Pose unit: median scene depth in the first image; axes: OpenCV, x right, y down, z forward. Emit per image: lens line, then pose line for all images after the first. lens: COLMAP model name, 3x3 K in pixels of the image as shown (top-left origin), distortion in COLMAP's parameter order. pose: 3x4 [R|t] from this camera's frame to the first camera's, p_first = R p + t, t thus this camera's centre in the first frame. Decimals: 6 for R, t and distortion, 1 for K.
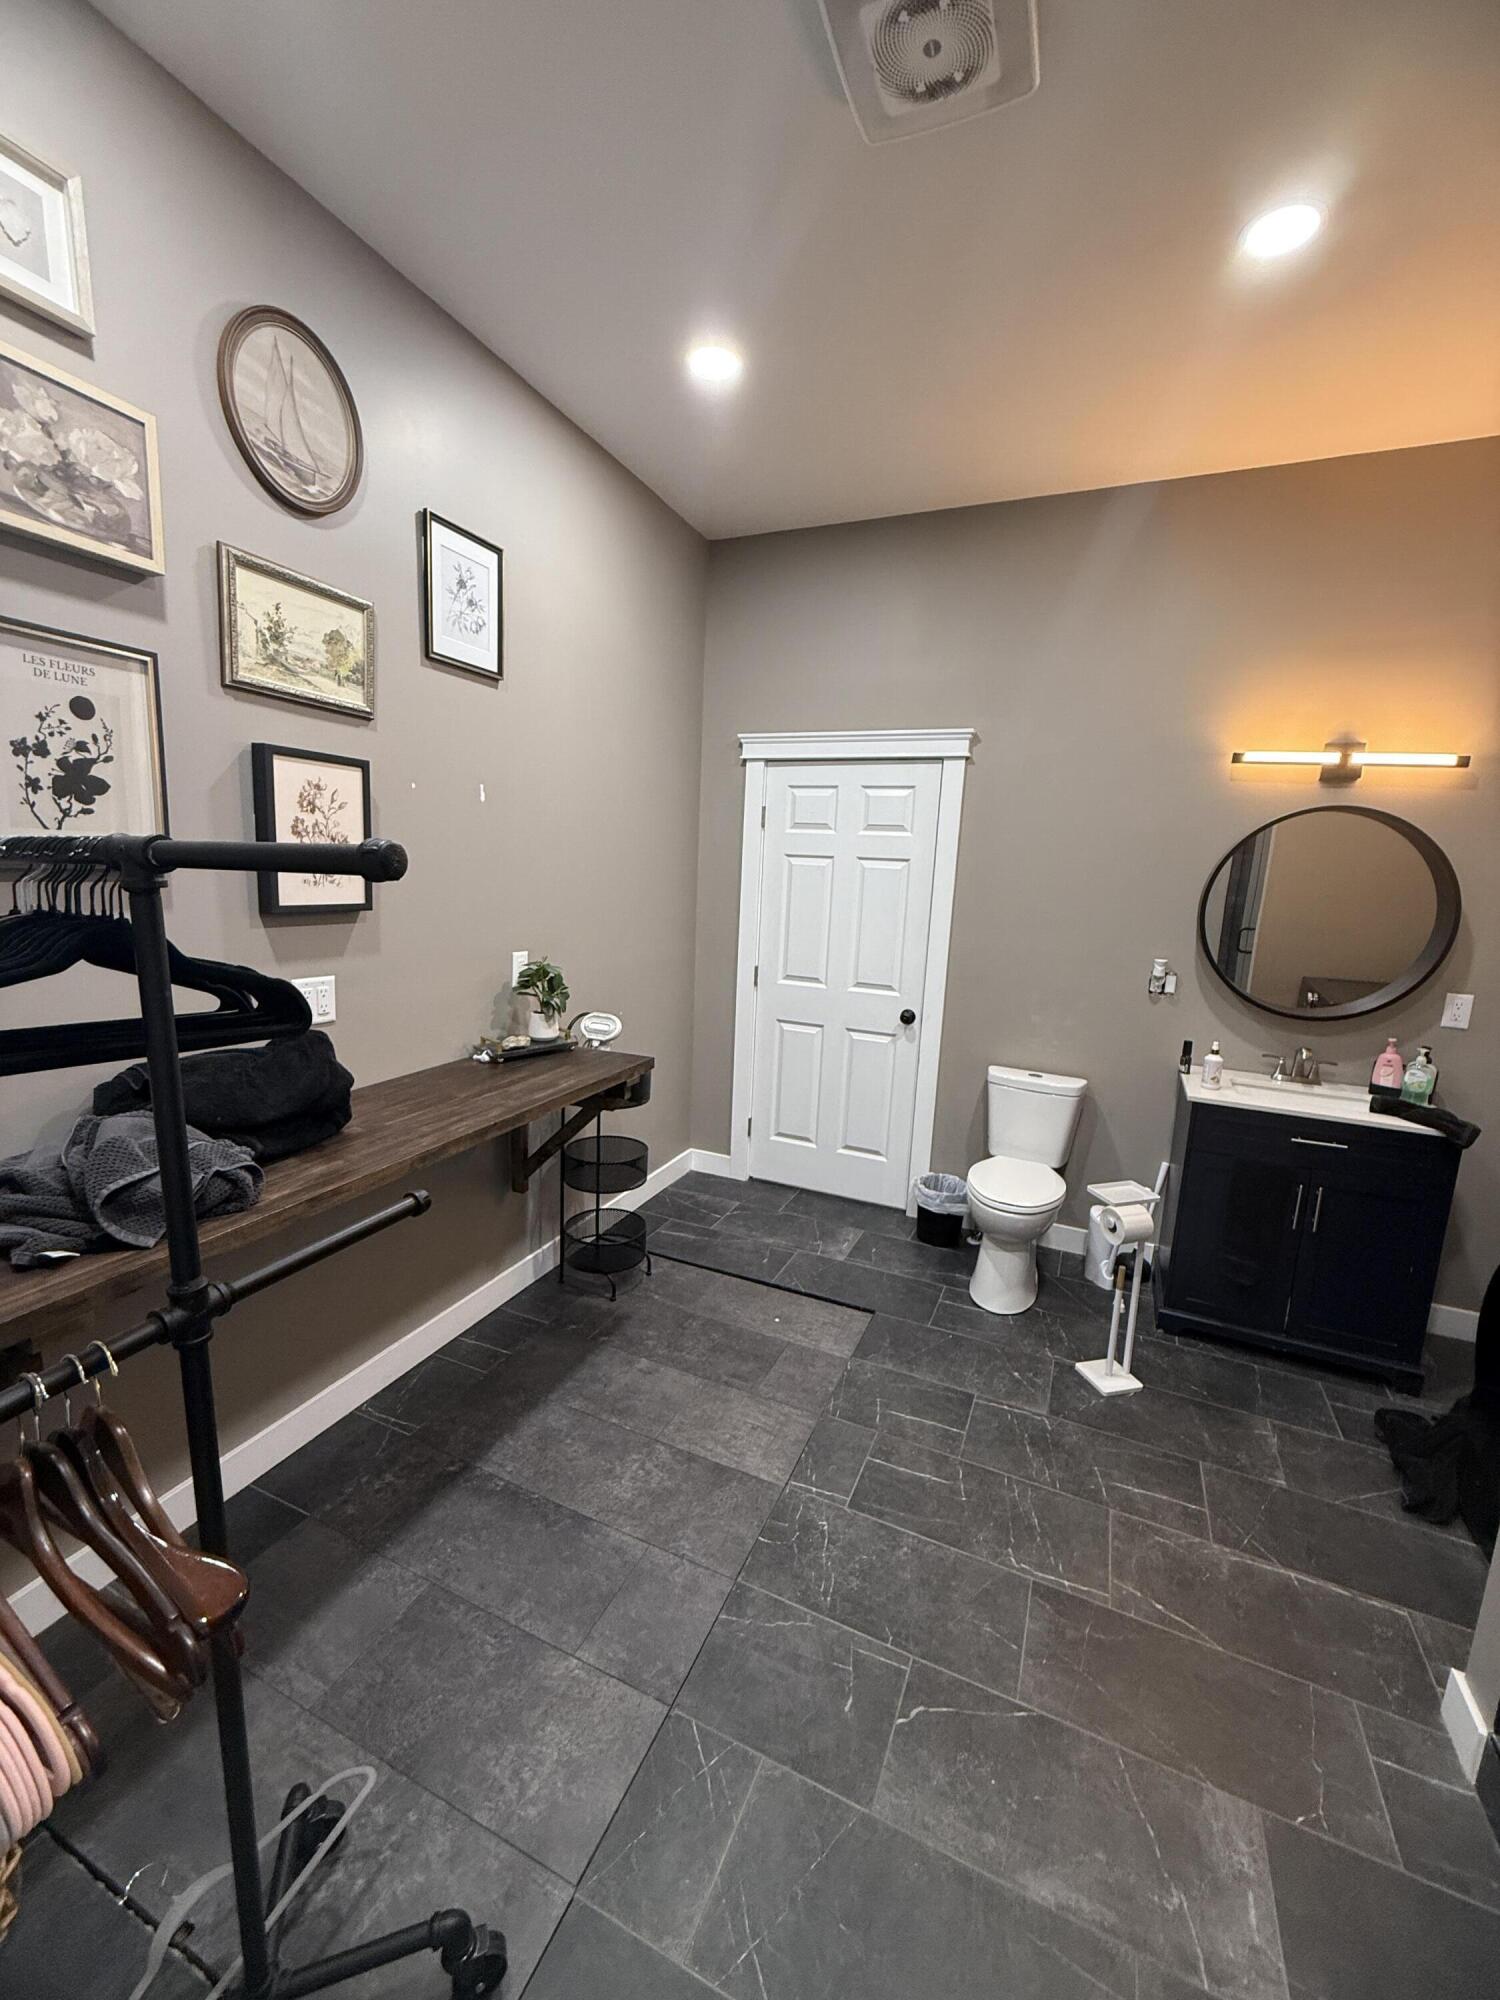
lens RADIAL K [[793.1, 0, 748.5], [0, 793.1, 1001.4], [0, 0, 1]] dist [0.000316, 0.000393]
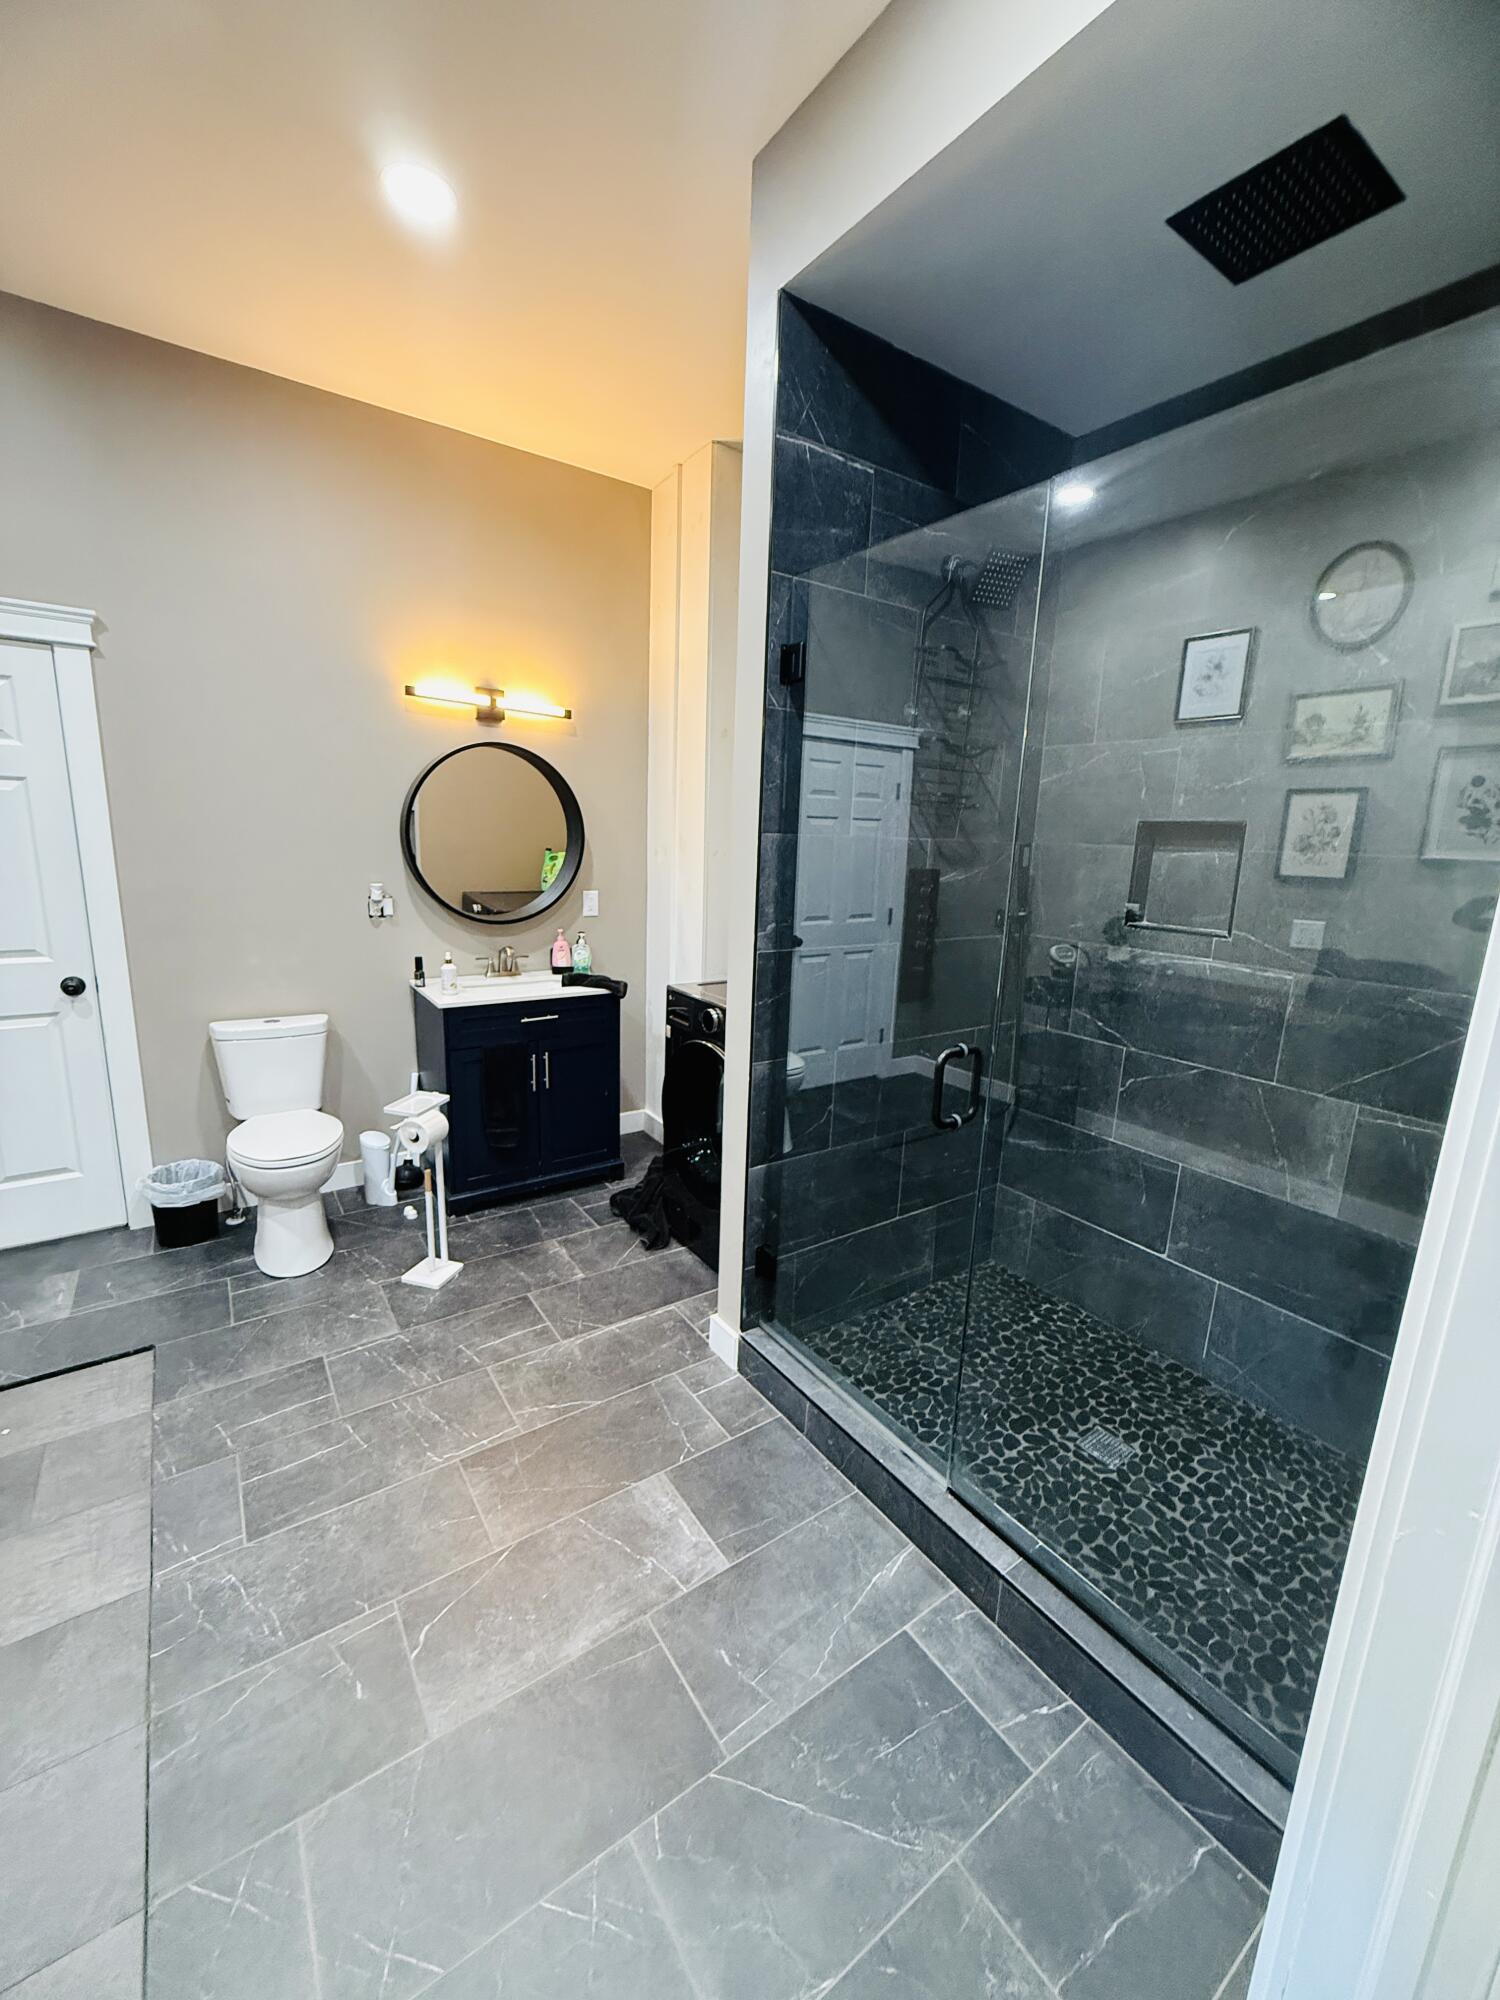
lens RADIAL K [[793.1, 0, 748.5], [0, 793.1, 1001.4], [0, 0, 1]] dist [0.000316, 0.000393]
pose [[0.522333, -0.202264, 0.828406, -0.134730], [0.132286, 0.978922, 0.155604, 0.000738], [-0.842418, 0.028309, 0.538080, 0.044757]]
